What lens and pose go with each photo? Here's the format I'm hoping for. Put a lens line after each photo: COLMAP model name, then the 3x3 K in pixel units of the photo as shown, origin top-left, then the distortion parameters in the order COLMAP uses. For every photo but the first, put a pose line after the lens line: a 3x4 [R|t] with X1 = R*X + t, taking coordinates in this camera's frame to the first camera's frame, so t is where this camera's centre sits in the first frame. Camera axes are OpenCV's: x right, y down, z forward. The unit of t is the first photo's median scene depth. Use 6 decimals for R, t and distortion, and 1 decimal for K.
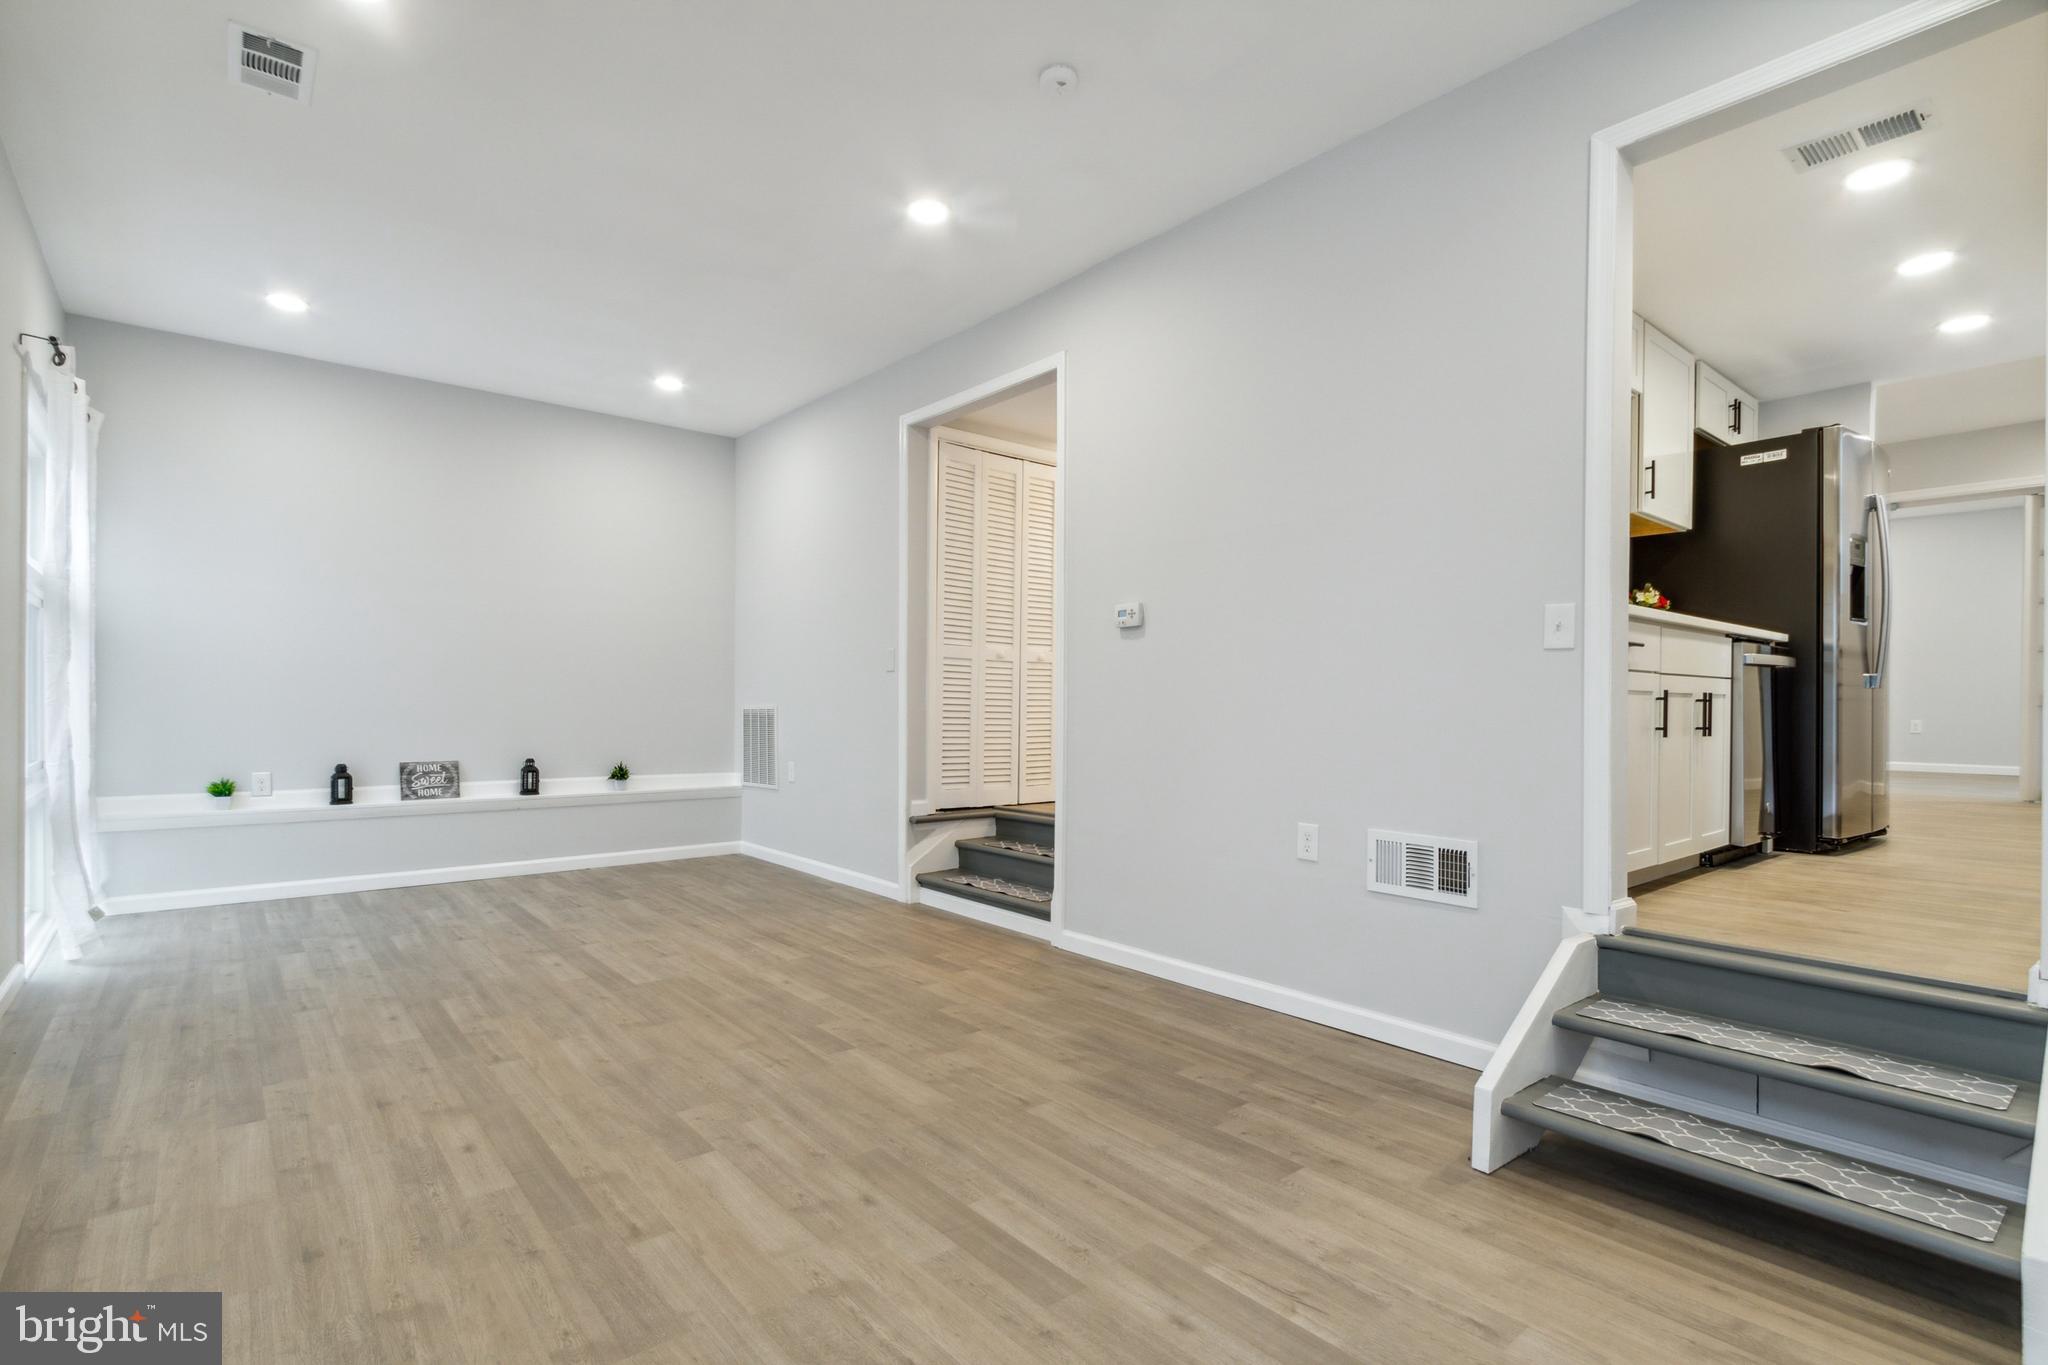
lens RADIAL K [[963.7, 0, 1021.6], [0, 963.7, 703.2], [0, 0, 1]] dist [-0.000138, -0.000208]
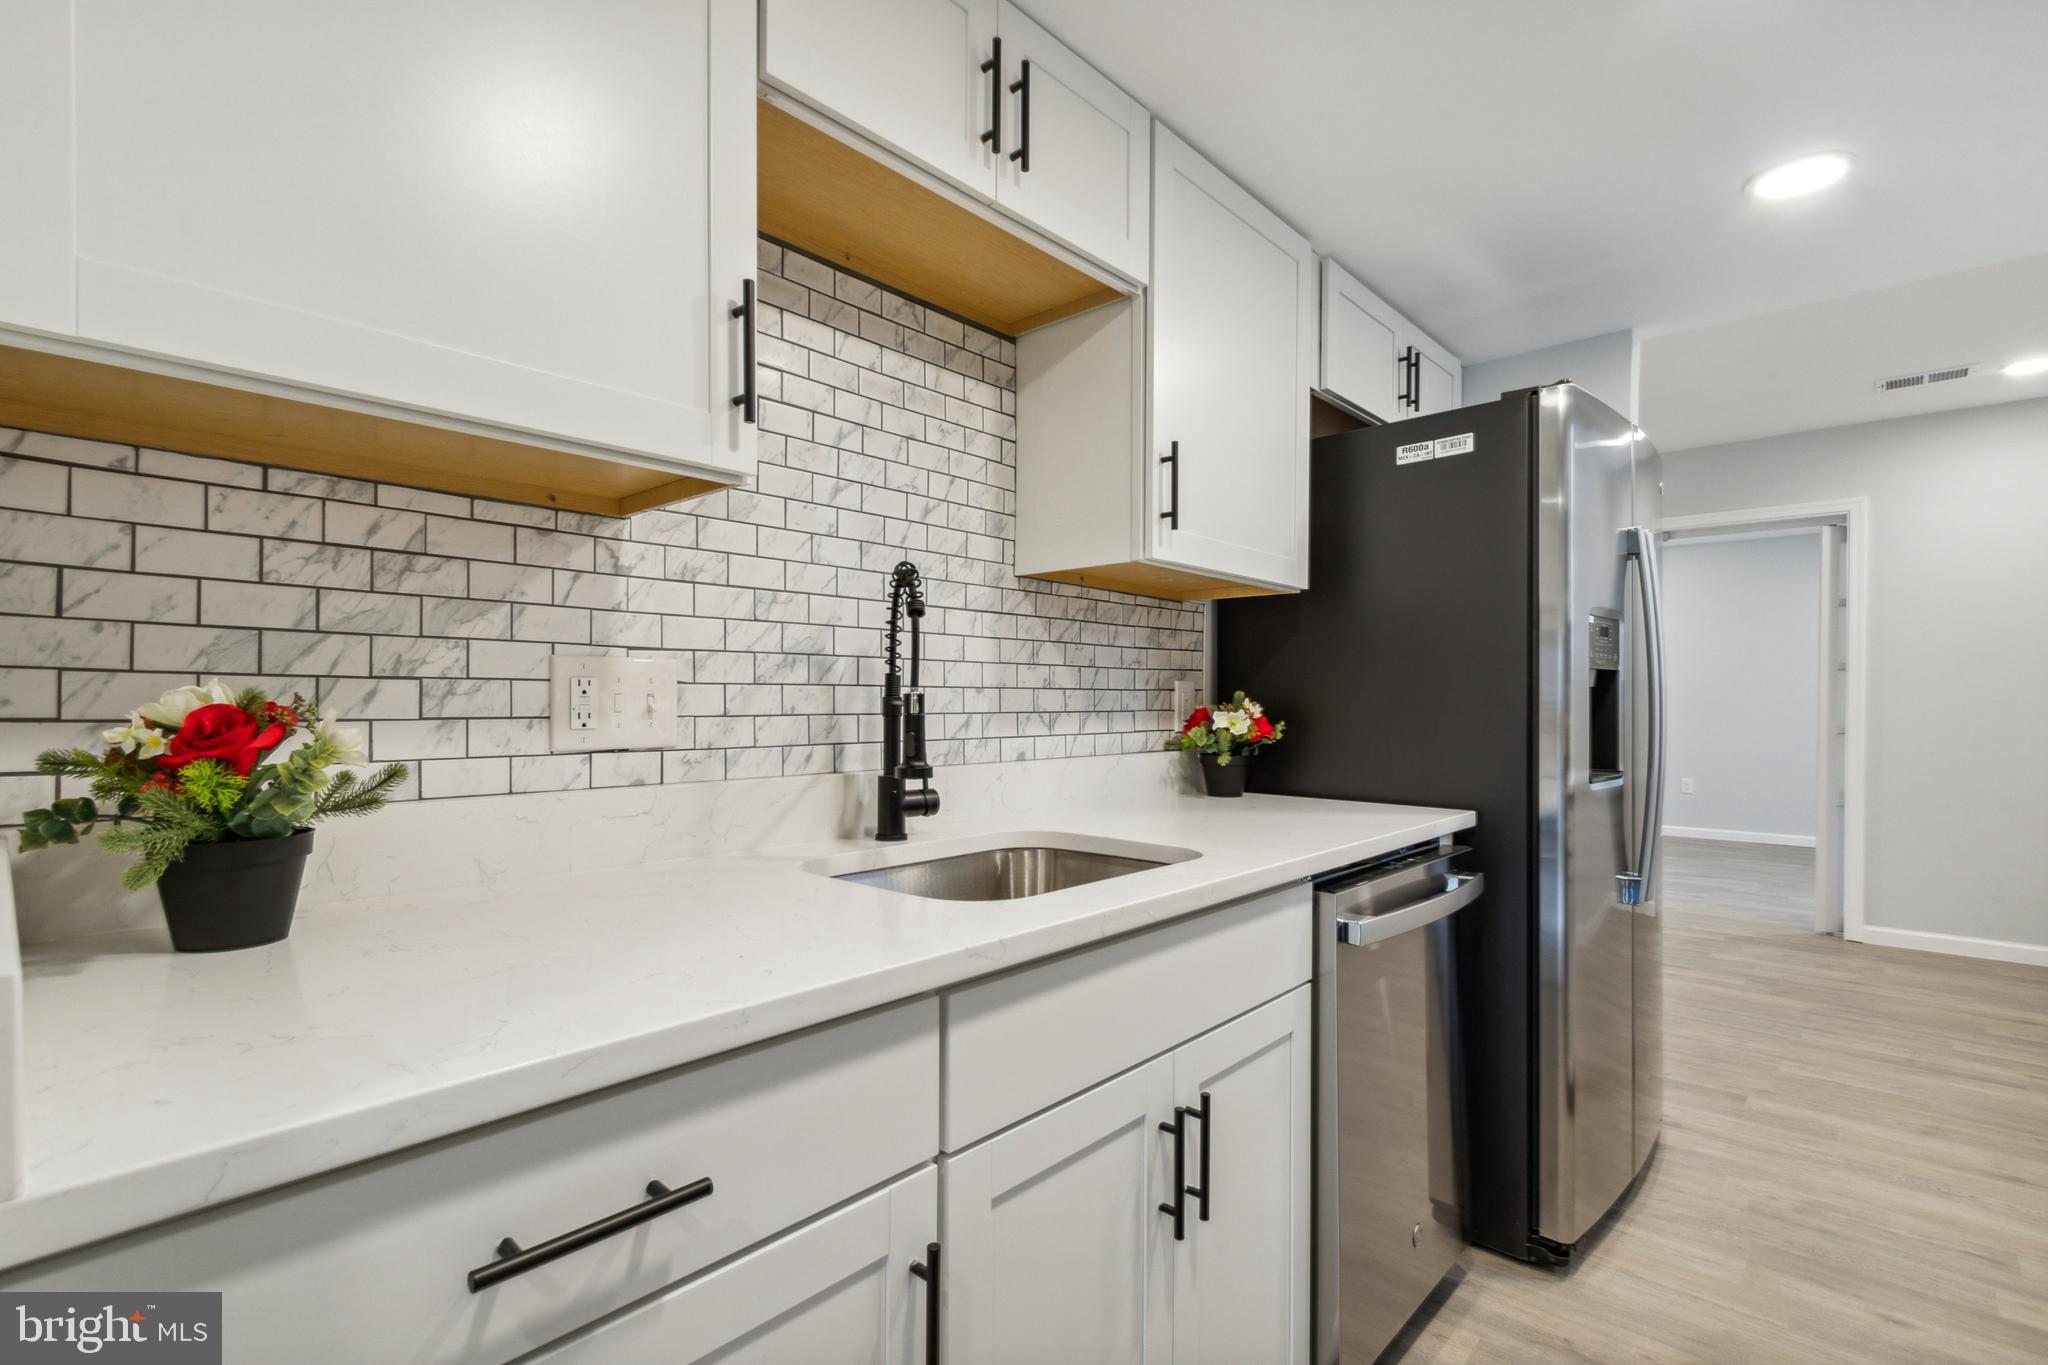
lens RADIAL K [[963.7, 0, 1021.6], [0, 963.7, 703.2], [0, 0, 1]] dist [-0.000138, -0.000208]
pose [[0.989228, -0.005114, 0.146297, 0.648251], [0.005279, 0.999986, -0.000745, -0.166245], [-0.146291, 0.001509, 0.989240, 0.718927]]
